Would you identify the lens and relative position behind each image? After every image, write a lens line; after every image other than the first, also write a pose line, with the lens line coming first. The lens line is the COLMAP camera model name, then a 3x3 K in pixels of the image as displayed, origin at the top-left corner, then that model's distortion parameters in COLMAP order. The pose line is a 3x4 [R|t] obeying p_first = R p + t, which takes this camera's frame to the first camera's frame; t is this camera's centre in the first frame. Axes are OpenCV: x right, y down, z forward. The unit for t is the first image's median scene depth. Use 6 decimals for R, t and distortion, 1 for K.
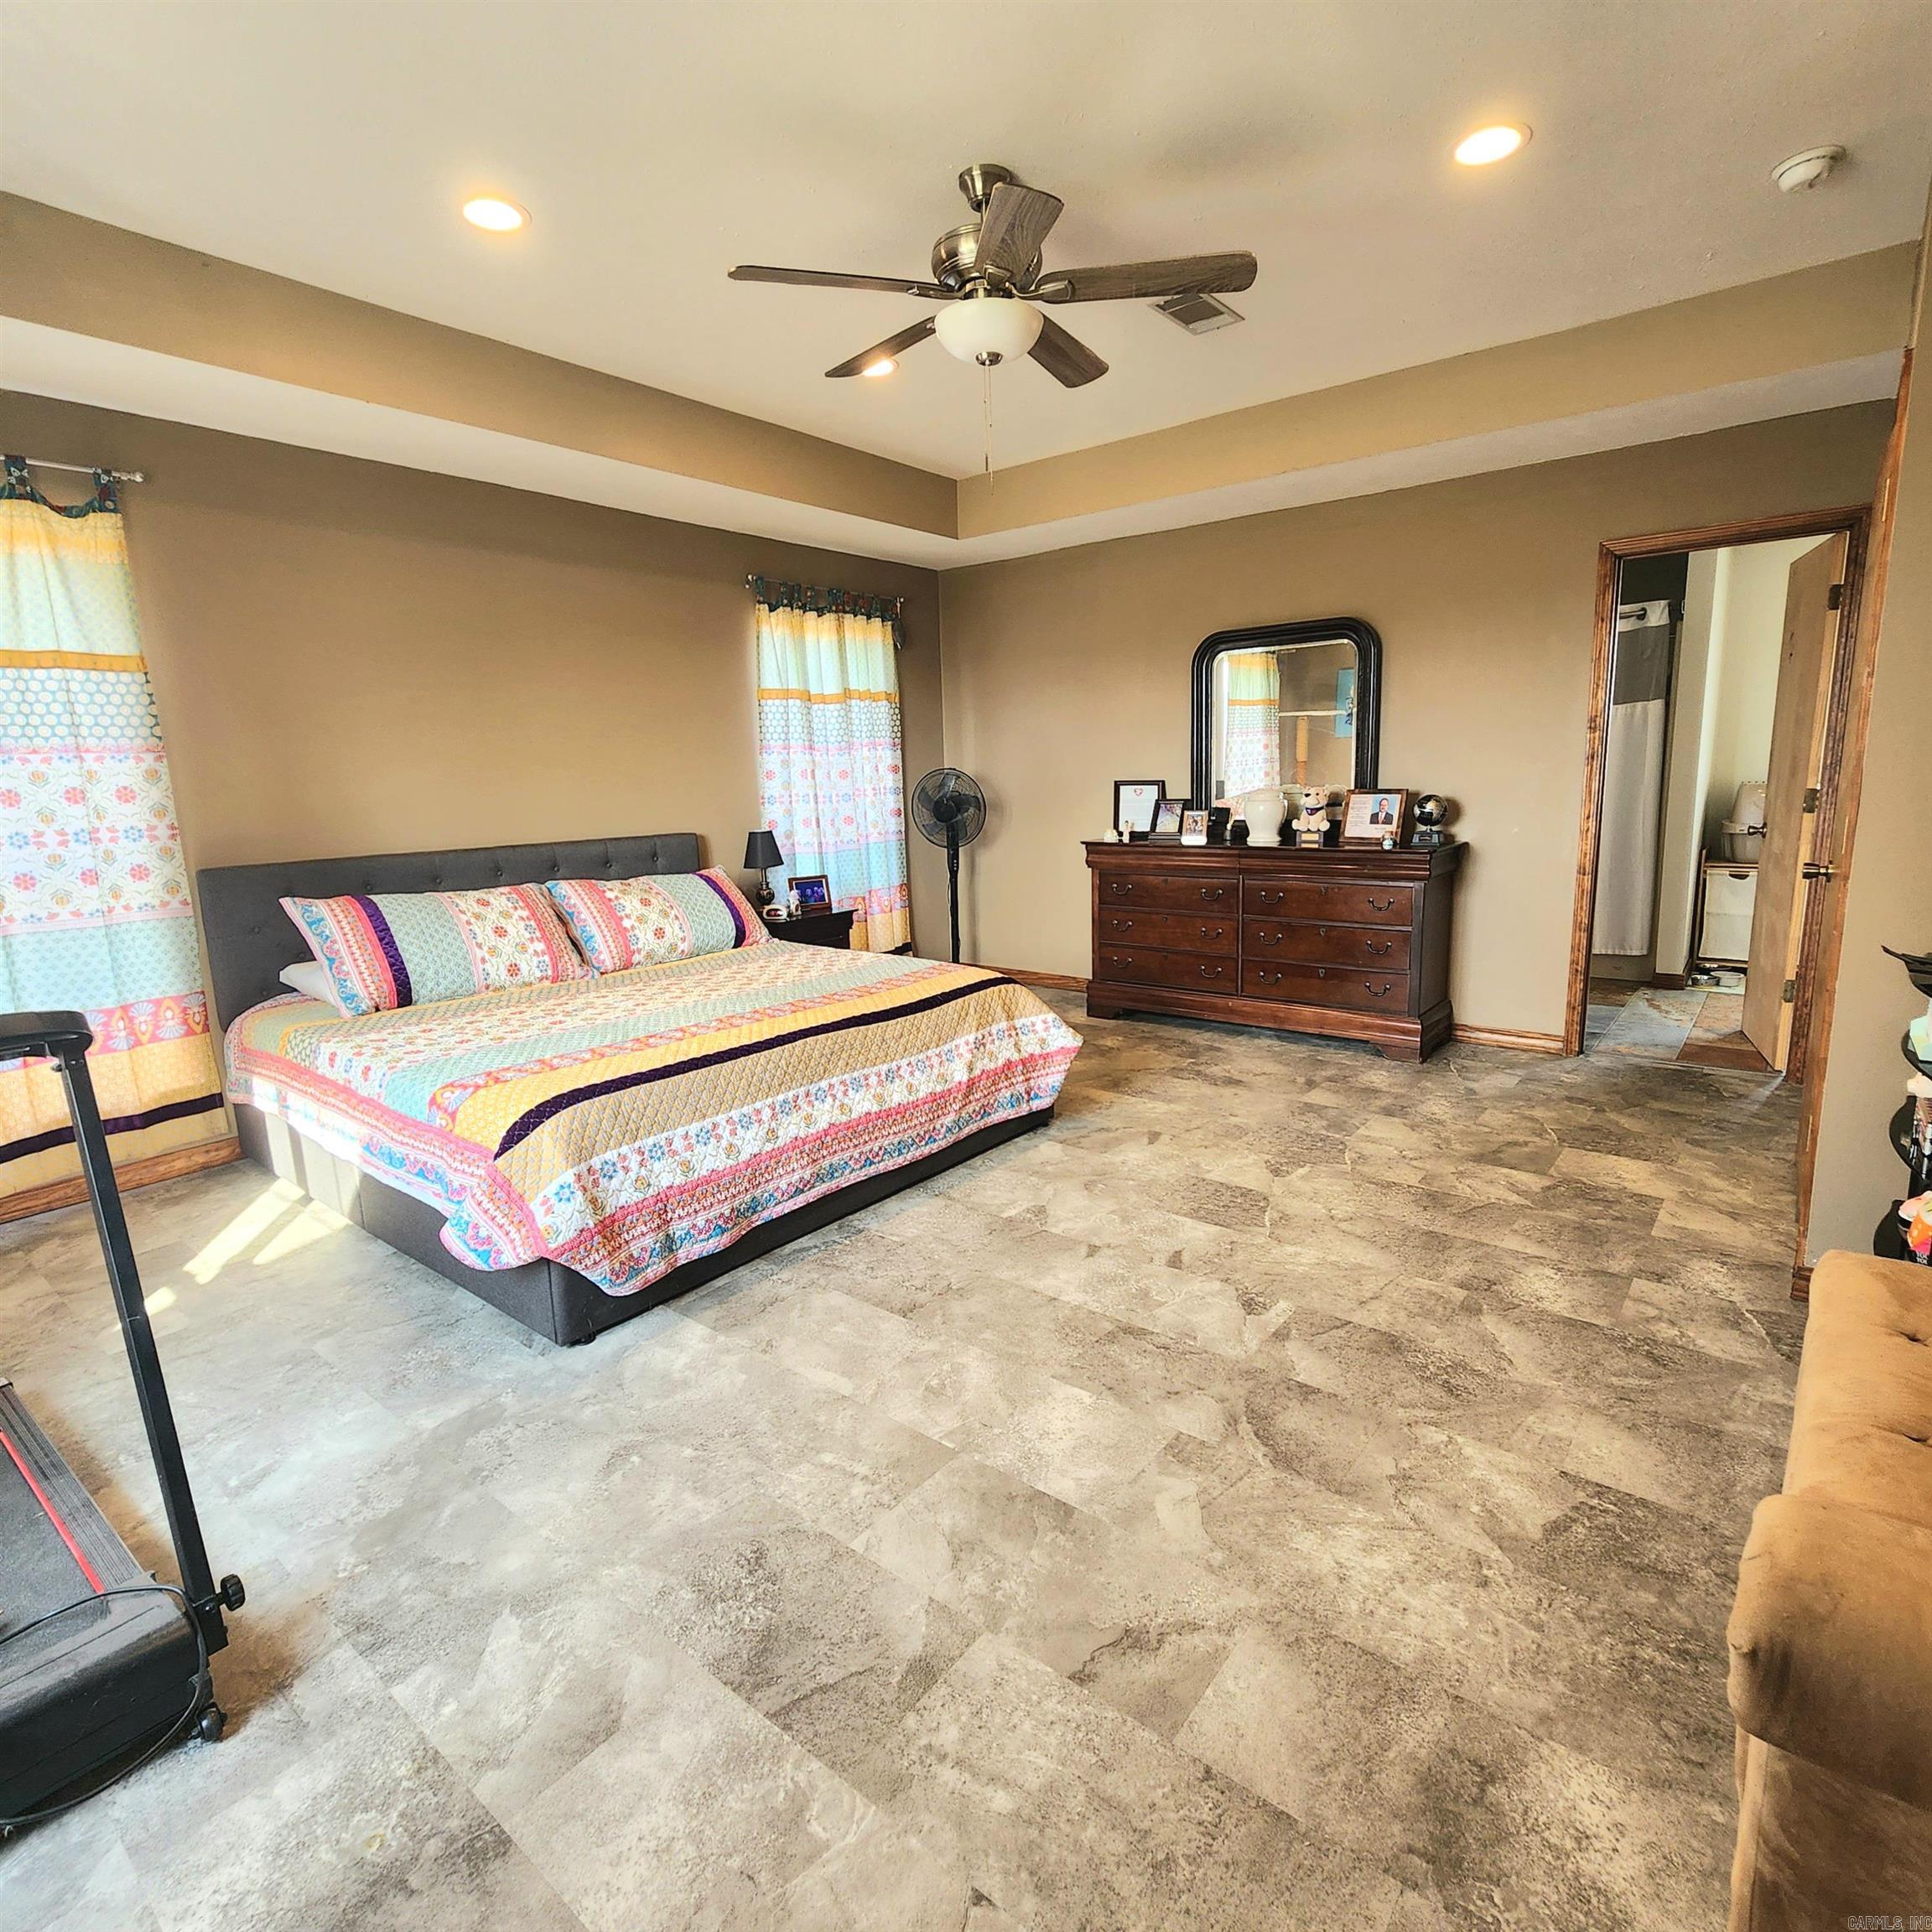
lens RADIAL K [[1059.7, 0, 964.8], [0, 1059.7, 967.3], [0, 0, 1]] dist [-0.004938, 0.000690]
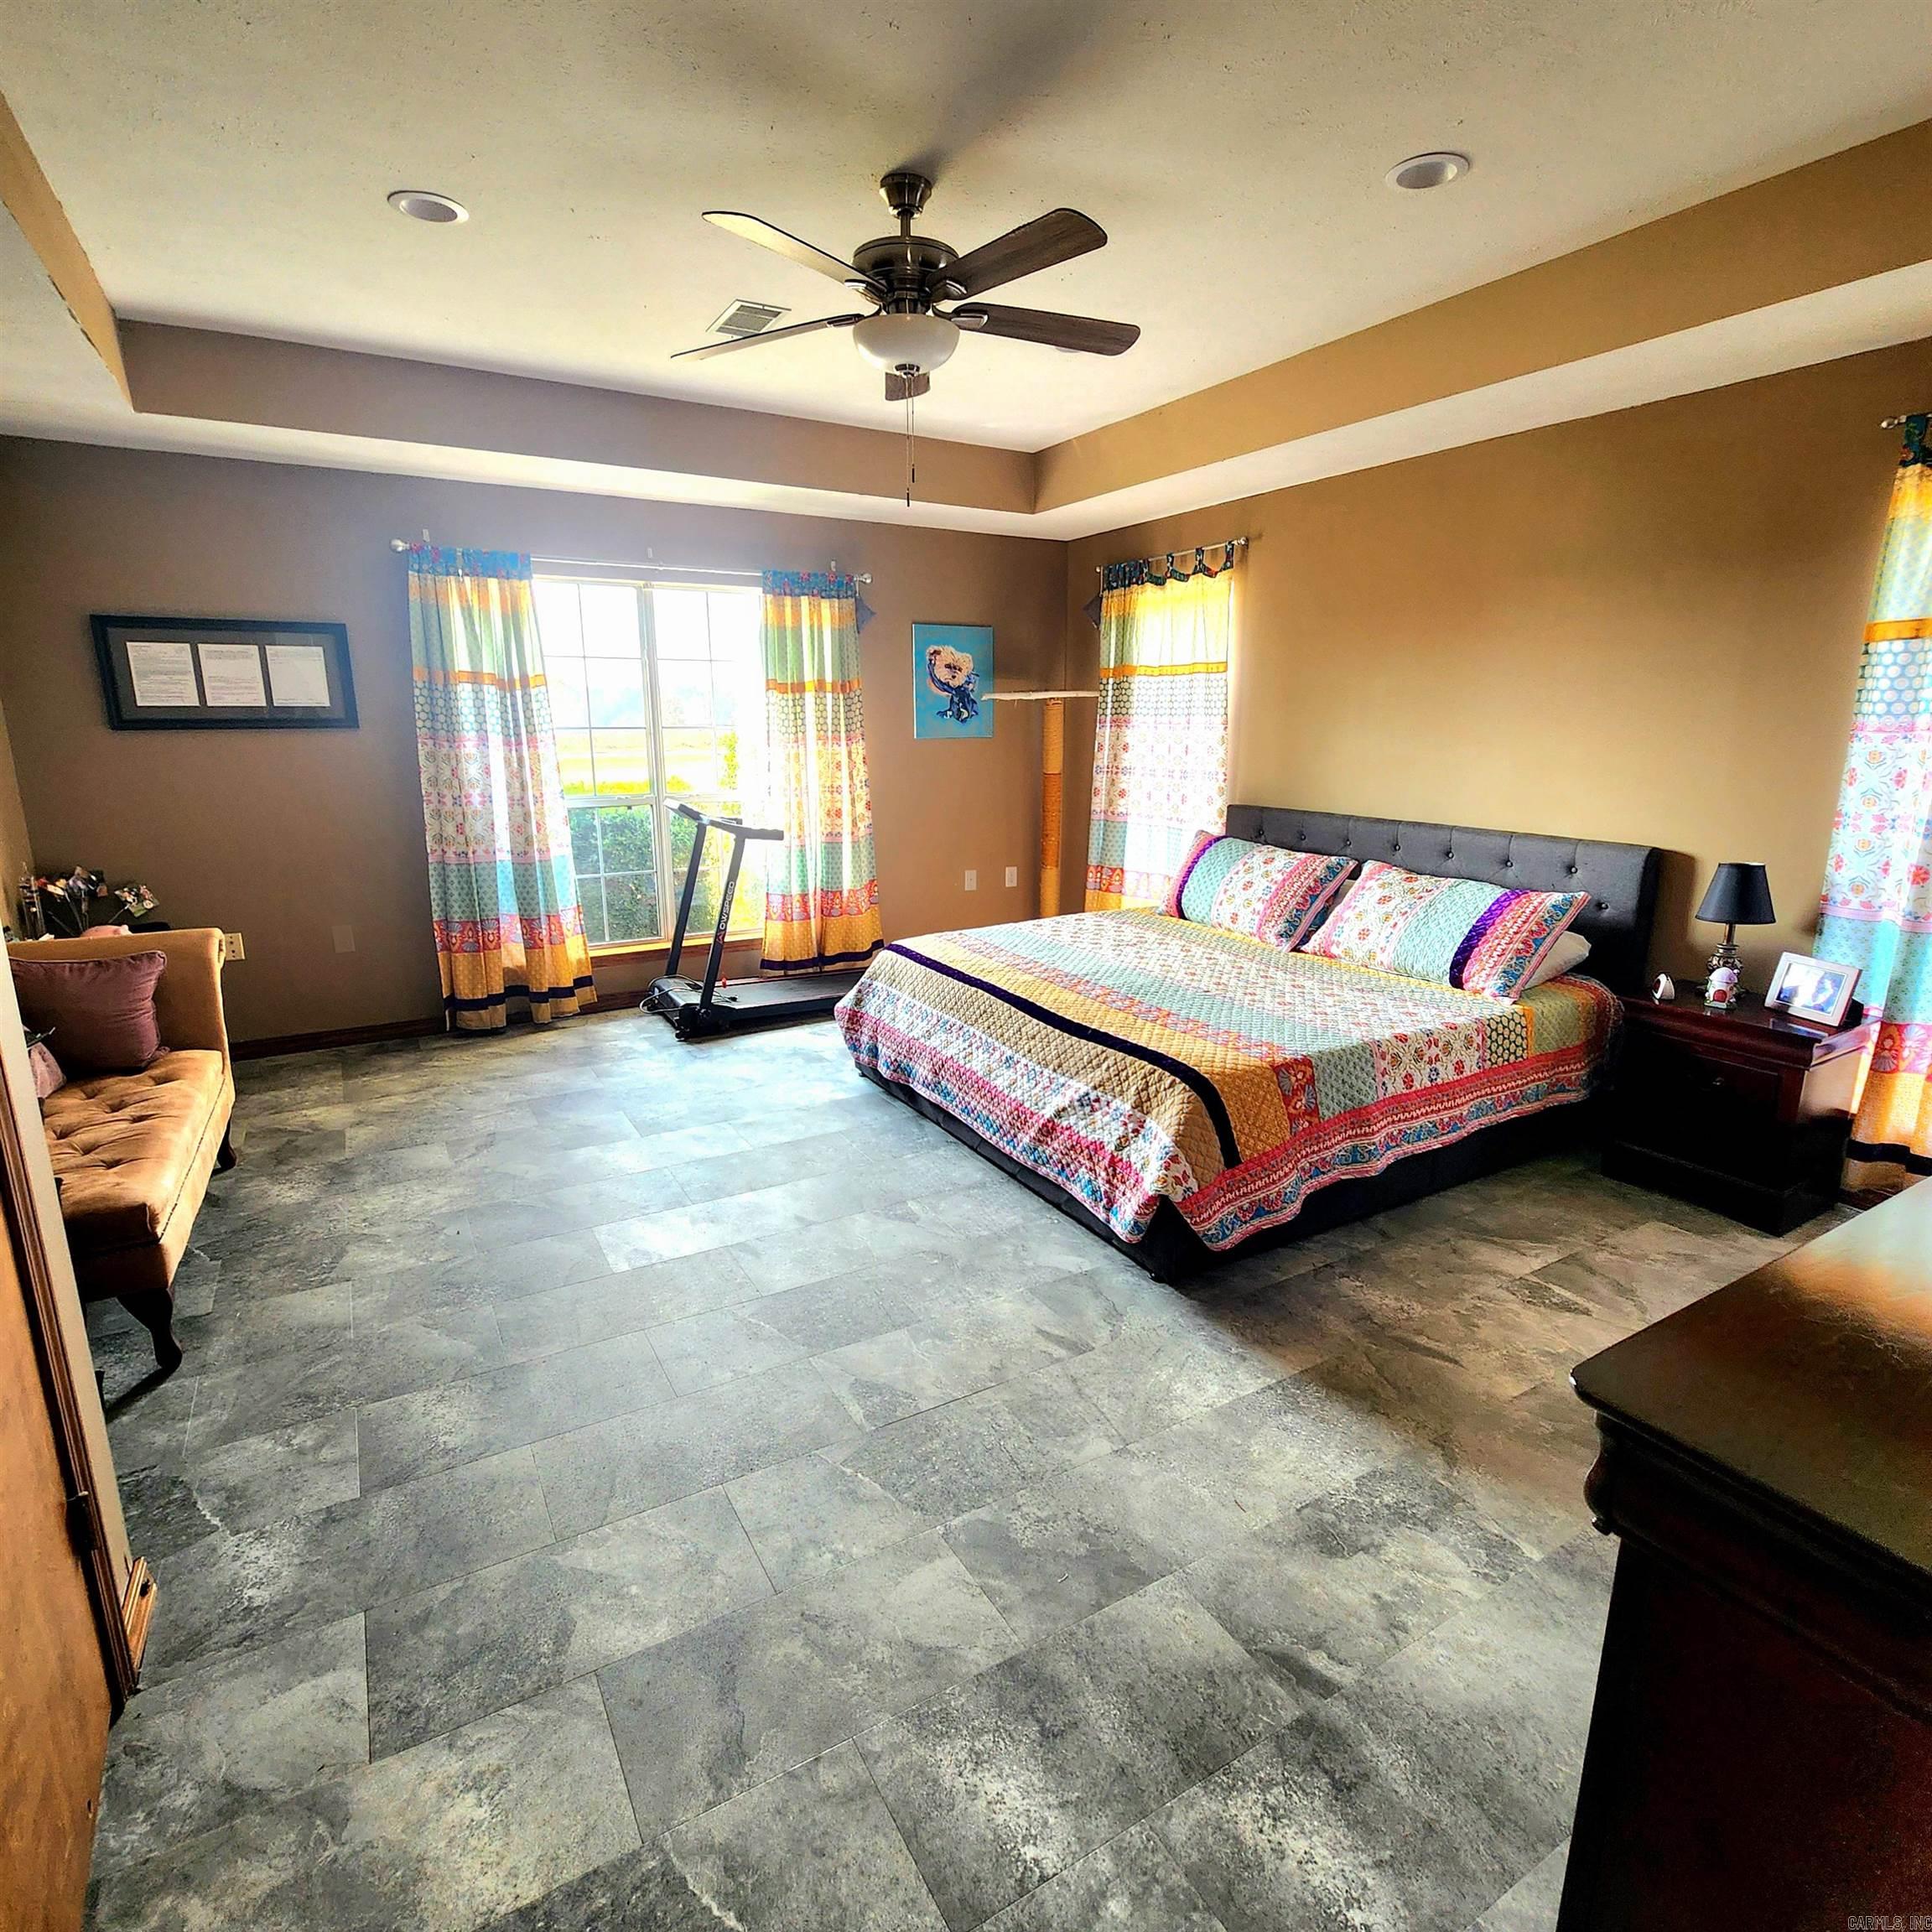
lens RADIAL K [[1059.7, 0, 961.1], [0, 1059.7, 973.2], [0, 0, 1]] dist [-0.004938, 0.000690]
pose [[-0.359345, 0.247485, -0.899790, 0.871080], [-0.160829, 0.933343, 0.320944, -0.310104], [0.919242, 0.260042, -0.295589, 1.241813]]
